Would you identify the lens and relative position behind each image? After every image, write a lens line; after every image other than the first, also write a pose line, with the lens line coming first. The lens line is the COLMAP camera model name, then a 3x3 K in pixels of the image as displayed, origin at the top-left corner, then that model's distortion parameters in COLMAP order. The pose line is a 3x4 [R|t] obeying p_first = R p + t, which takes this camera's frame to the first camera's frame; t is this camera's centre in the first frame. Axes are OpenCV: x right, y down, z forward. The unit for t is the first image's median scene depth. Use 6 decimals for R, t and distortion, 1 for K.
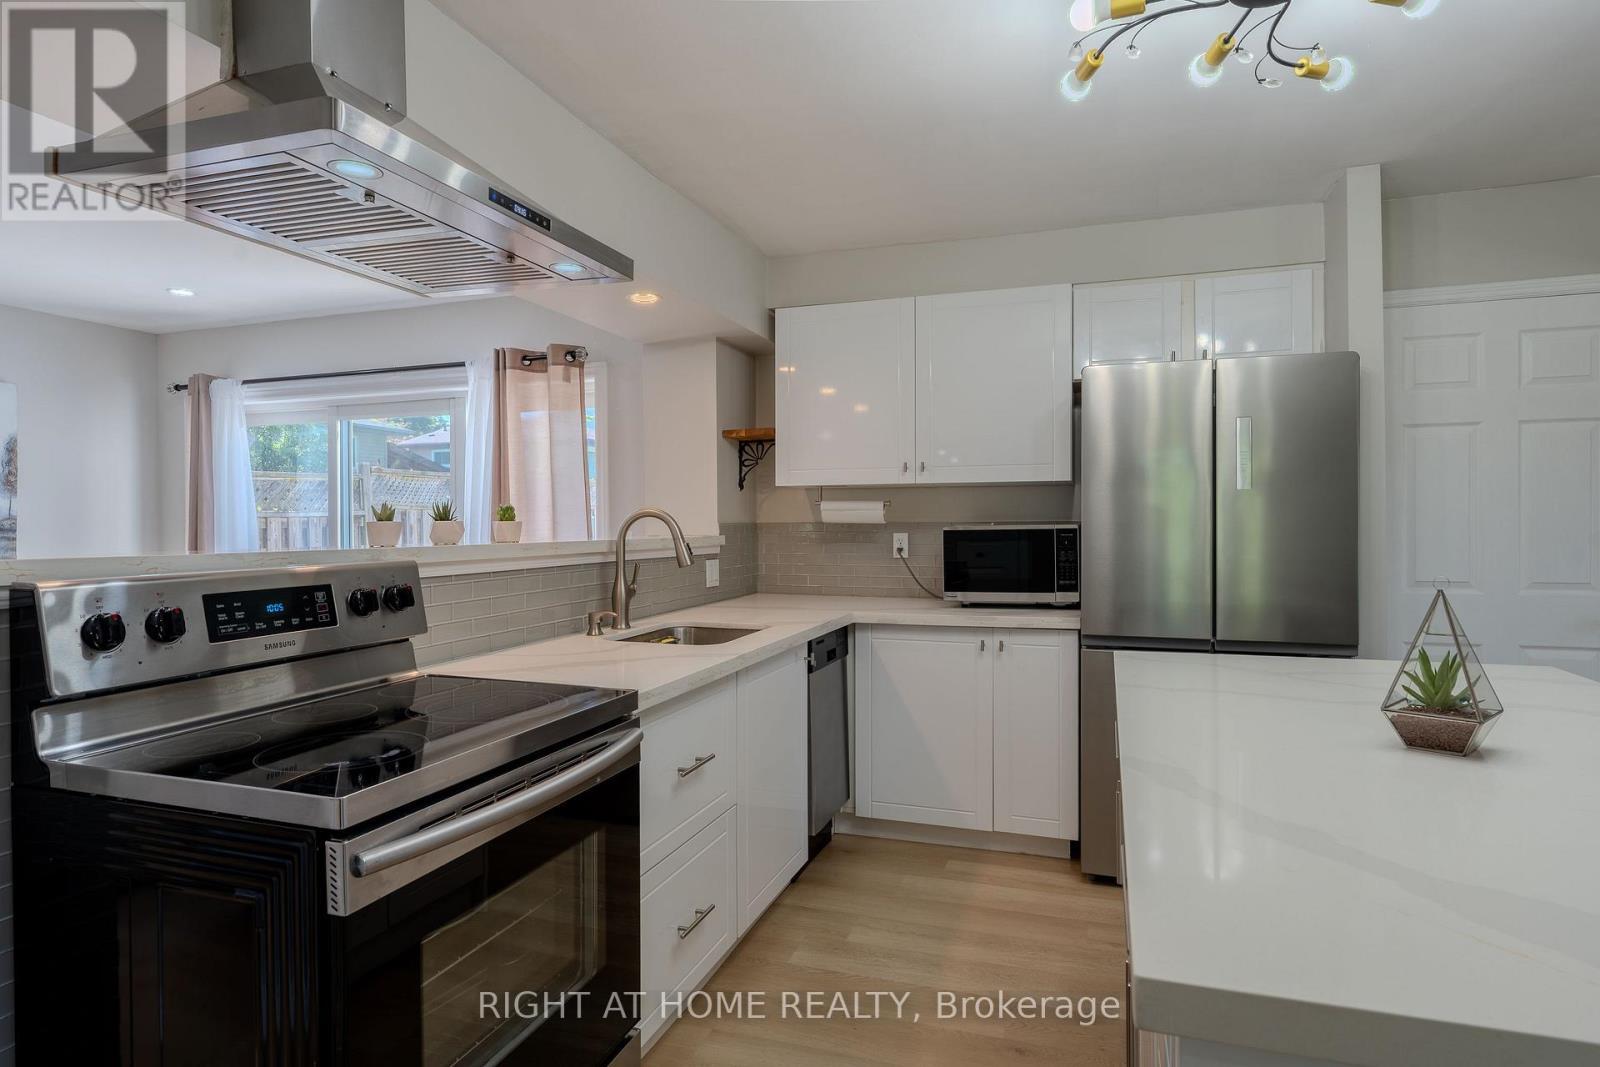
lens RADIAL K [[844.5, 0, 764.8], [0, 844.5, 498.2], [0, 0, 1]] dist [-0.000730, 0.000161]
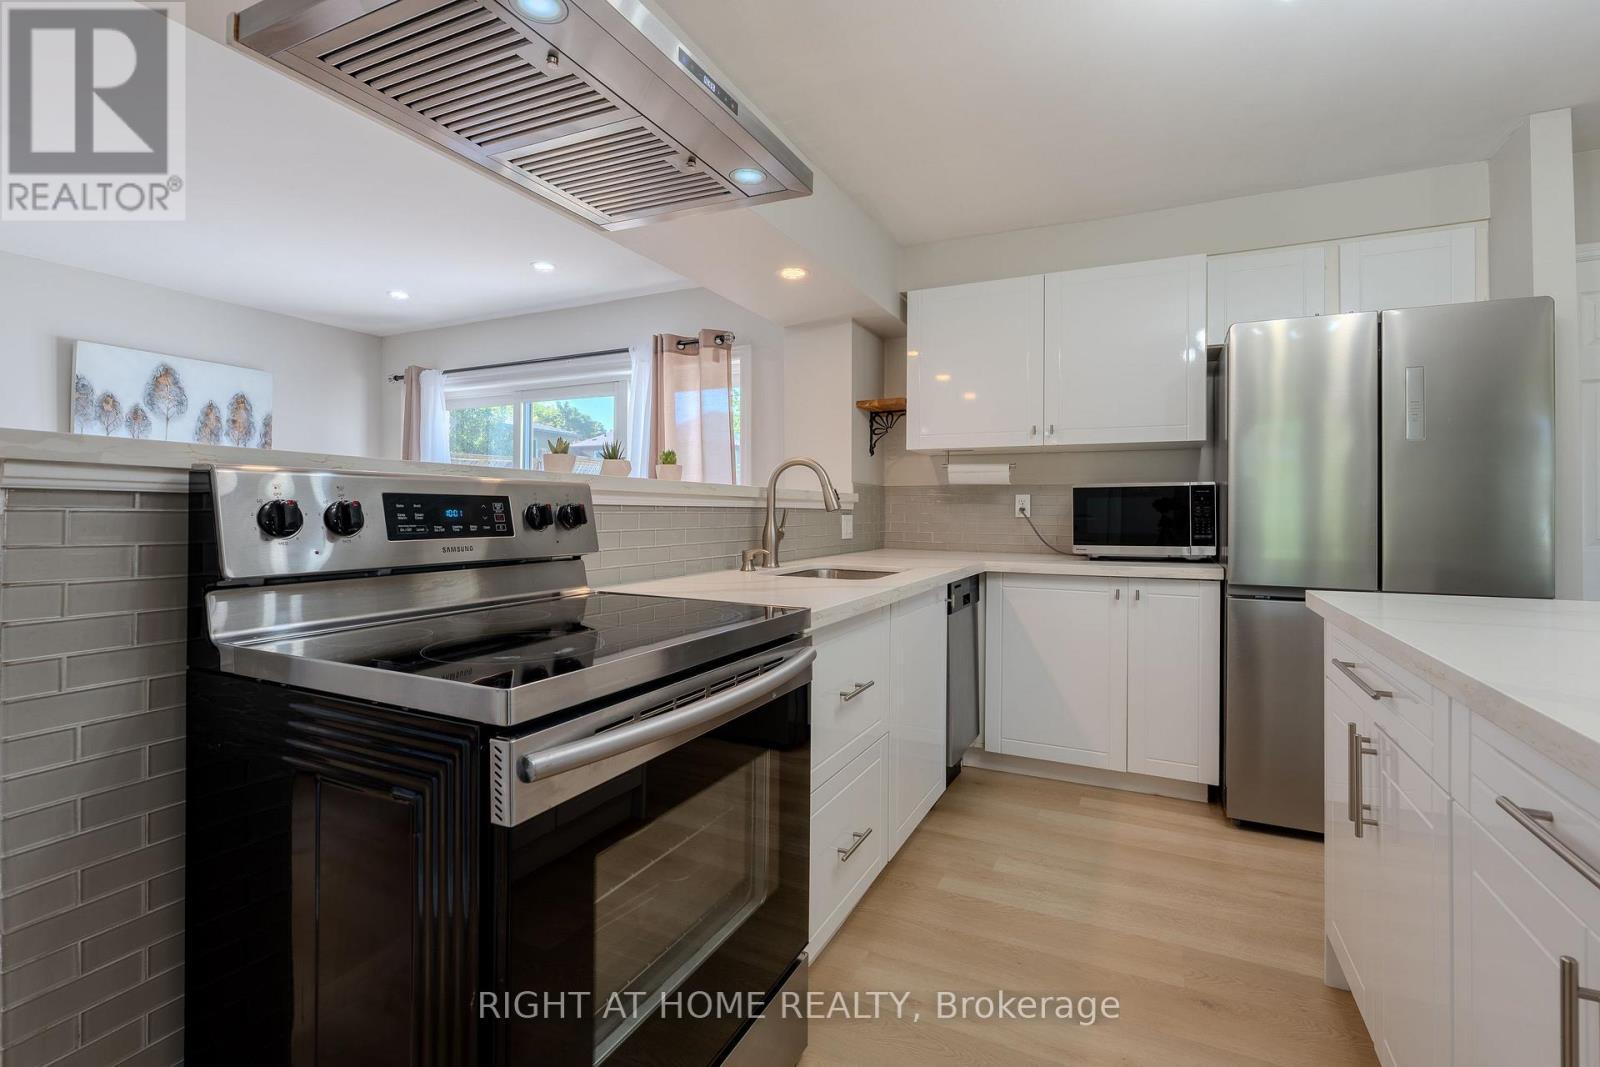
lens RADIAL K [[697.8, 0, 807.4], [0, 697.8, 508.9], [0, 0, 1]] dist [-0.002250, -0.000699]
pose [[0.996435, 0.024261, -0.080798, -0.062495], [-0.021997, 0.999343, 0.028803, 0.061624], [0.081443, -0.026923, 0.996314, 0.138469]]
